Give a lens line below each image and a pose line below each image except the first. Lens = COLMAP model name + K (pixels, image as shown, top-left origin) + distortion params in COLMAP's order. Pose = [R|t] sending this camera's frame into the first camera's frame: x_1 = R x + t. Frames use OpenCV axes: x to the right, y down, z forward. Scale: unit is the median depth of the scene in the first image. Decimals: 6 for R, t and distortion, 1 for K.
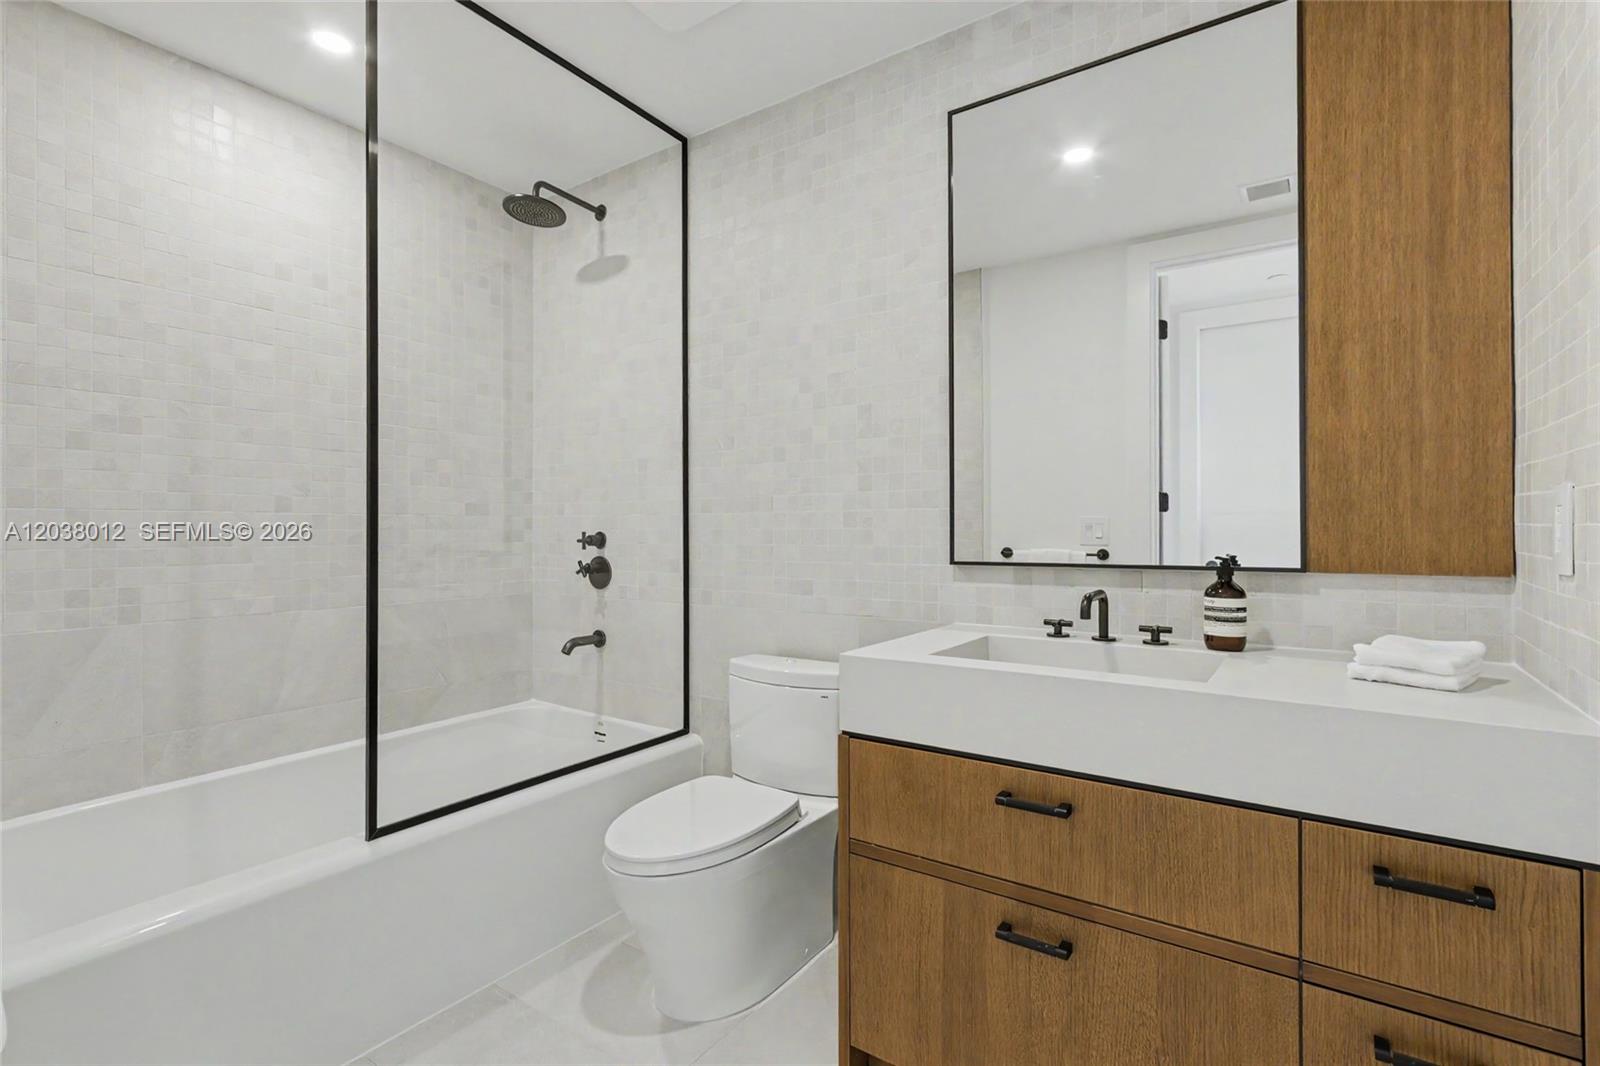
lens RADIAL K [[739.9, 0, 817.0], [0, 739.9, 528.0], [0, 0, 1]] dist [-0.001113, -0.000683]
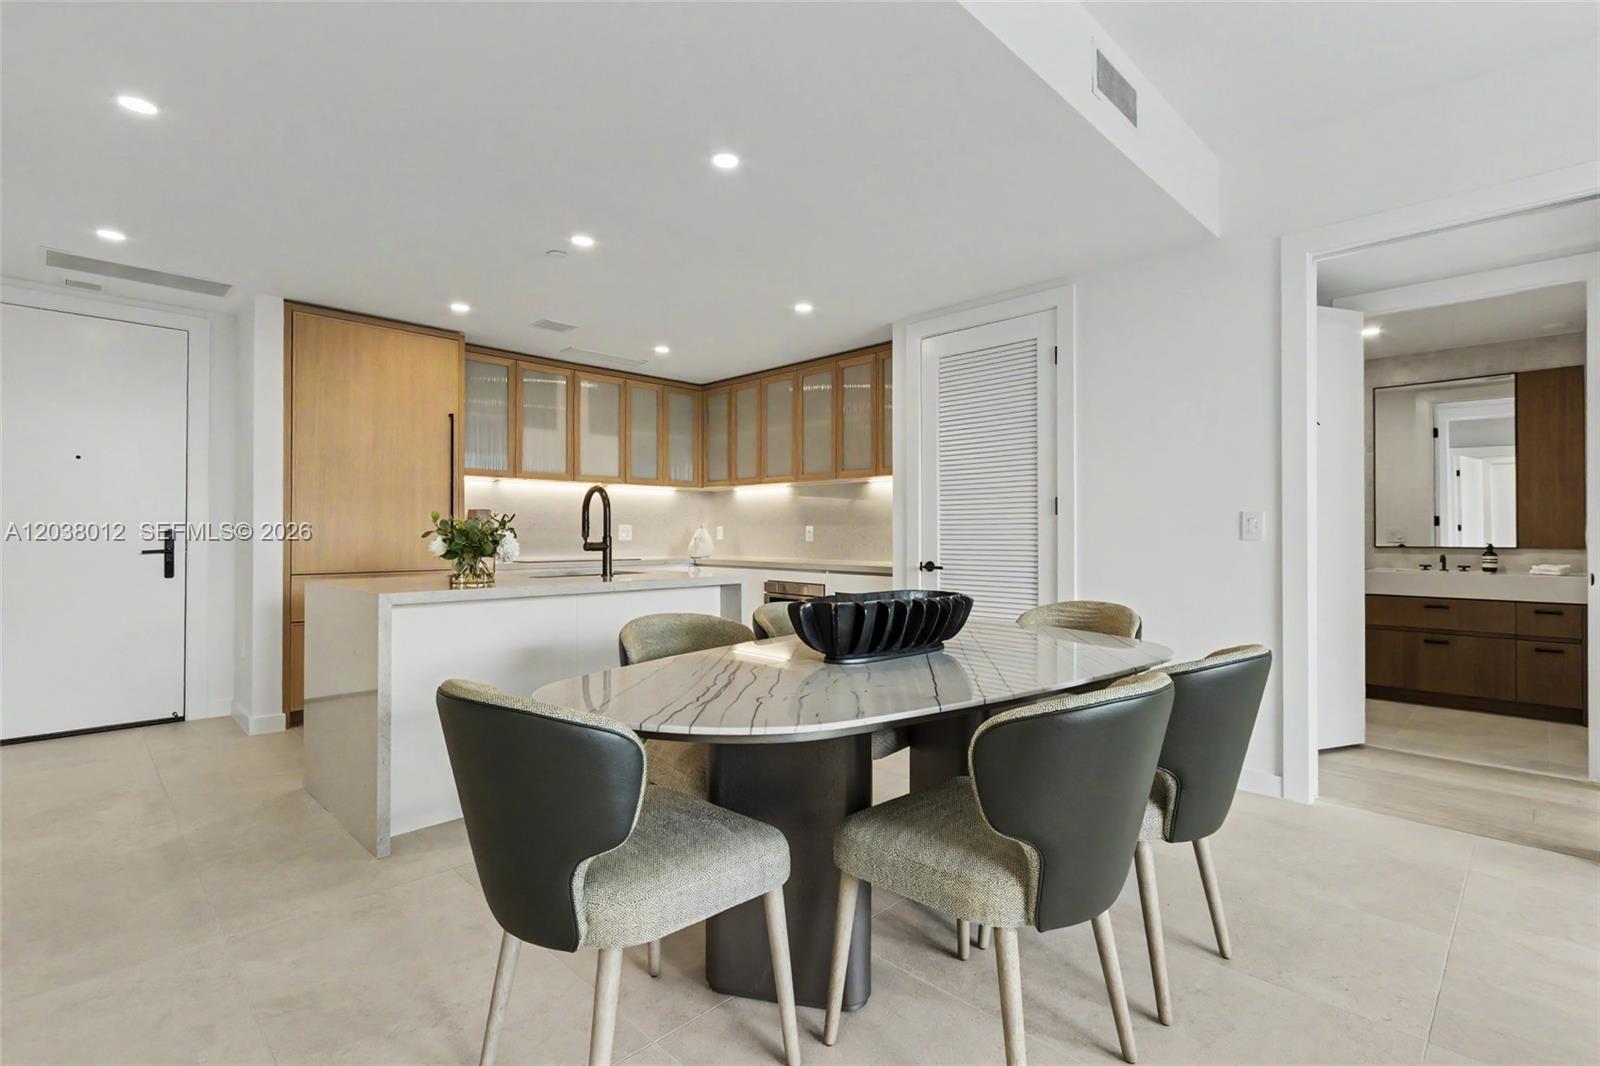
lens RADIAL K [[739.9, 0, 808.4], [0, 739.9, 520.5], [0, 0, 1]] dist [-0.001113, -0.000683]
pose [[0.982679, 0.003683, -0.185280, -1.840167], [-0.005139, 0.999960, -0.007376, -0.025861], [0.185245, 0.008200, 0.982658, -2.826371]]
